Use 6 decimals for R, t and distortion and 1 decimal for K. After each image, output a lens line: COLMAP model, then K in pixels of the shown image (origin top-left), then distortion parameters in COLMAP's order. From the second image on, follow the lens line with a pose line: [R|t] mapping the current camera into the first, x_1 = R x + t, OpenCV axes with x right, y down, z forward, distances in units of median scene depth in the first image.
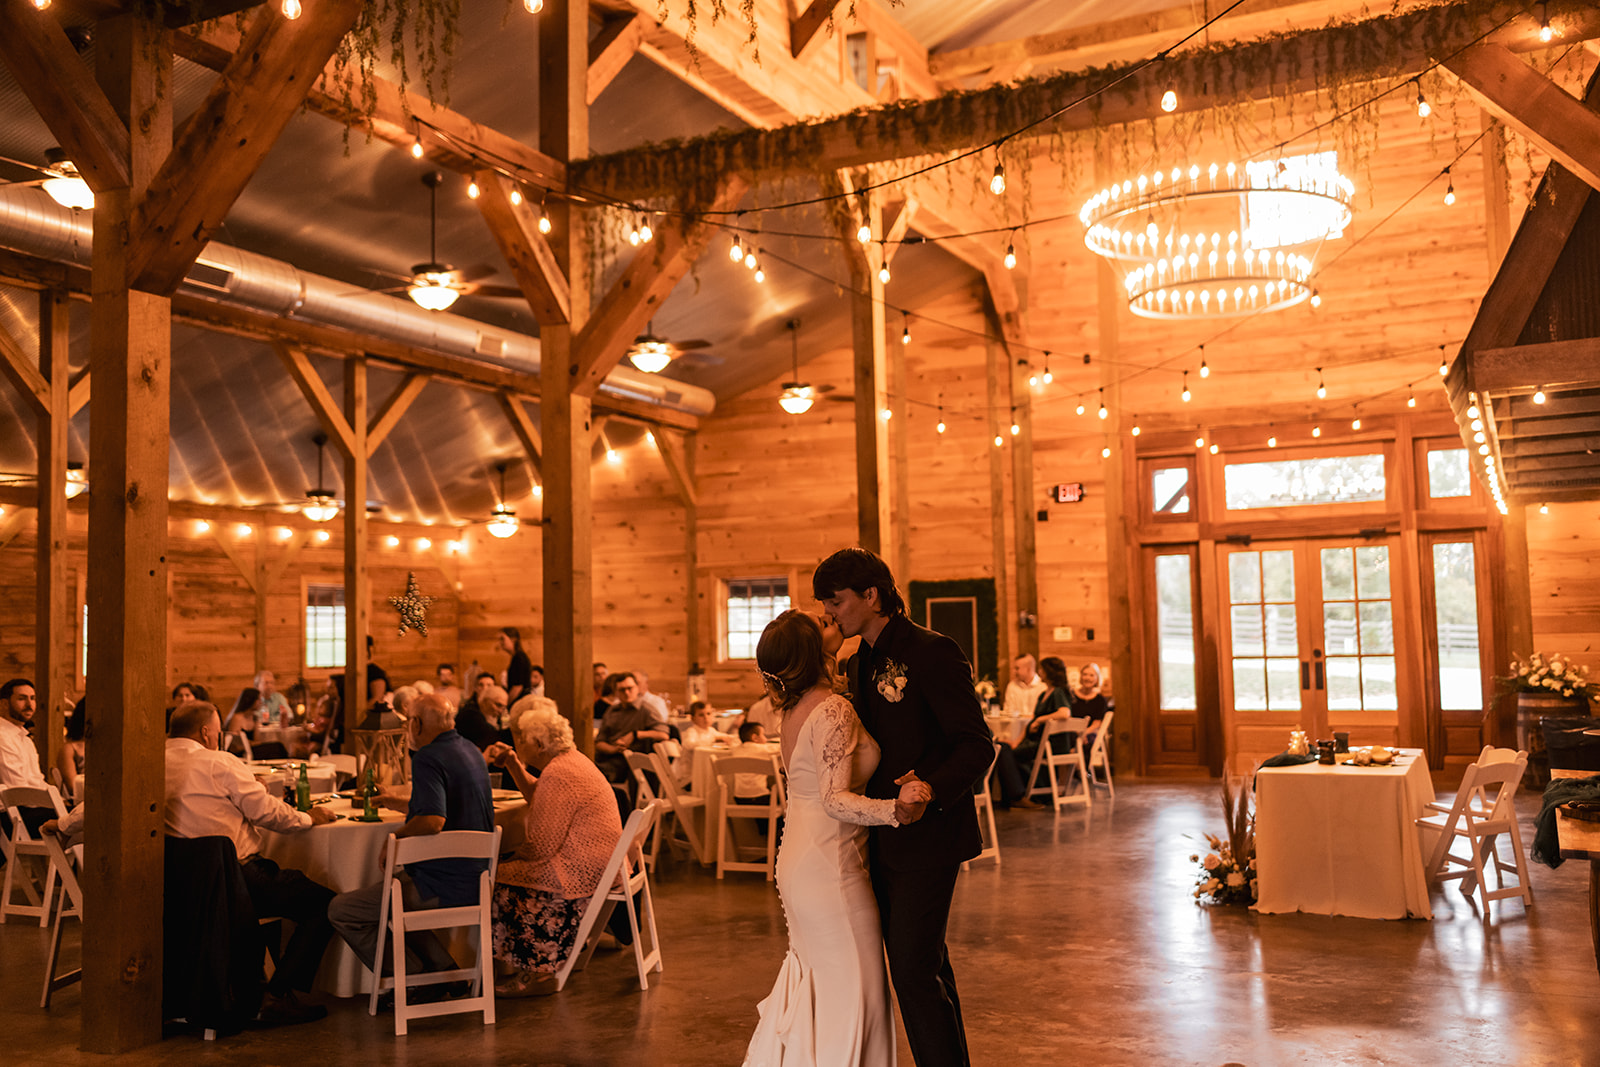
lens RADIAL K [[1520.3, 0, 800.5], [0, 1520.3, 524.7], [0, 0, 1]] dist [0.000685, 0.006441]
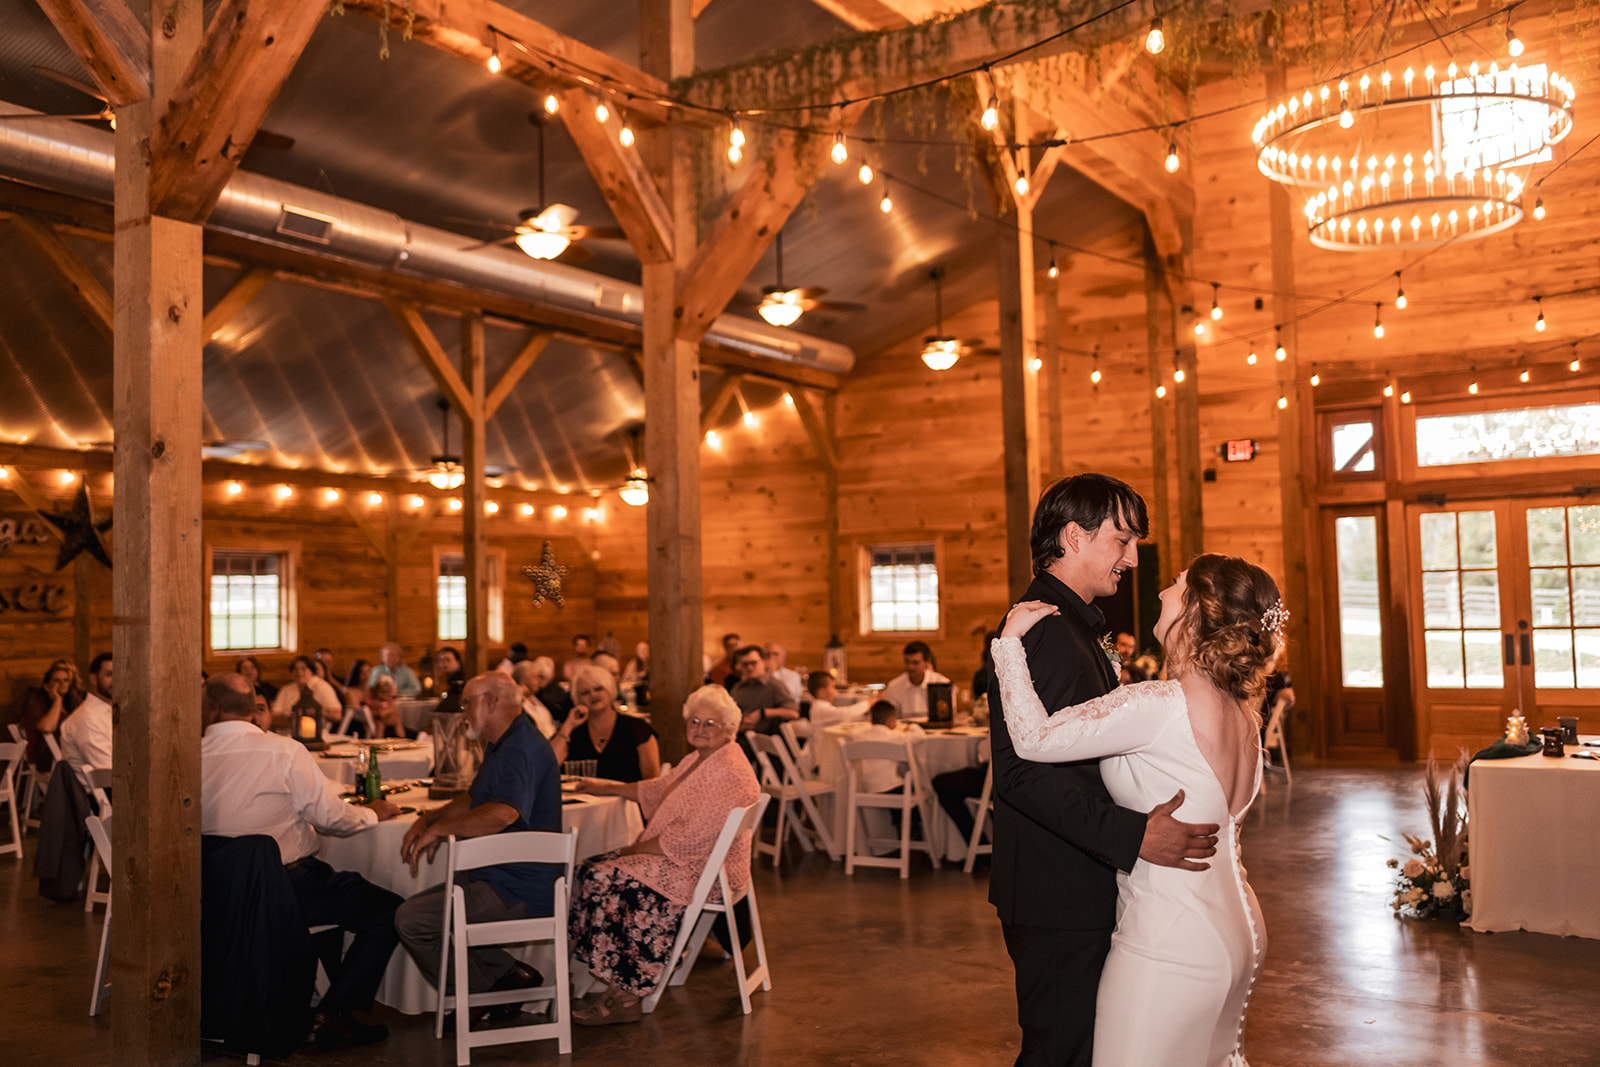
lens RADIAL K [[1520.3, 0, 800.5], [0, 1520.3, 524.7], [0, 0, 1]] dist [0.000685, 0.006441]
pose [[0.994543, -0.006989, -0.104096, 0.009808], [0.009055, 0.999771, 0.019395, 0.004505], [0.103936, -0.020232, 0.994378, 0.068968]]
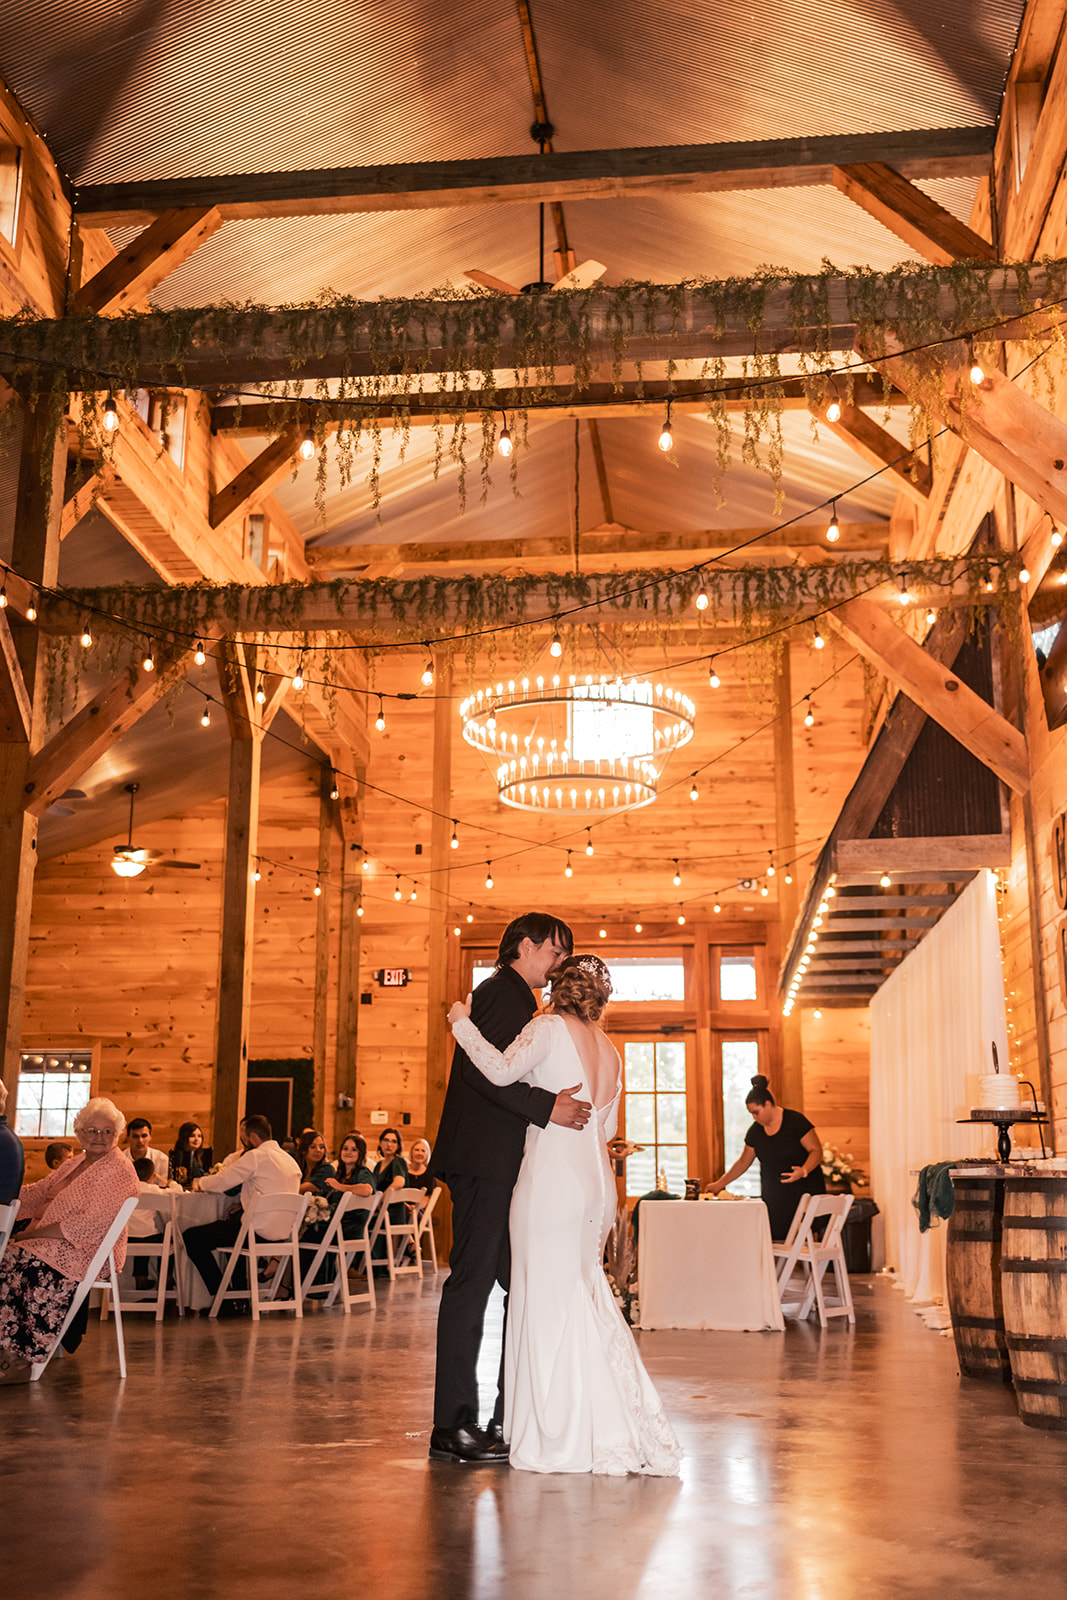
lens RADIAL K [[1617.0, 0, 533.5], [0, 1617.0, 800.0], [0, 0, 1]] dist [0.008549, -0.001336]
pose [[0.943464, 0.100312, 0.315932, -0.108458], [-0.049735, 0.985159, -0.164279, 0.042645], [-0.327722, 0.139278, 0.934452, -0.077143]]
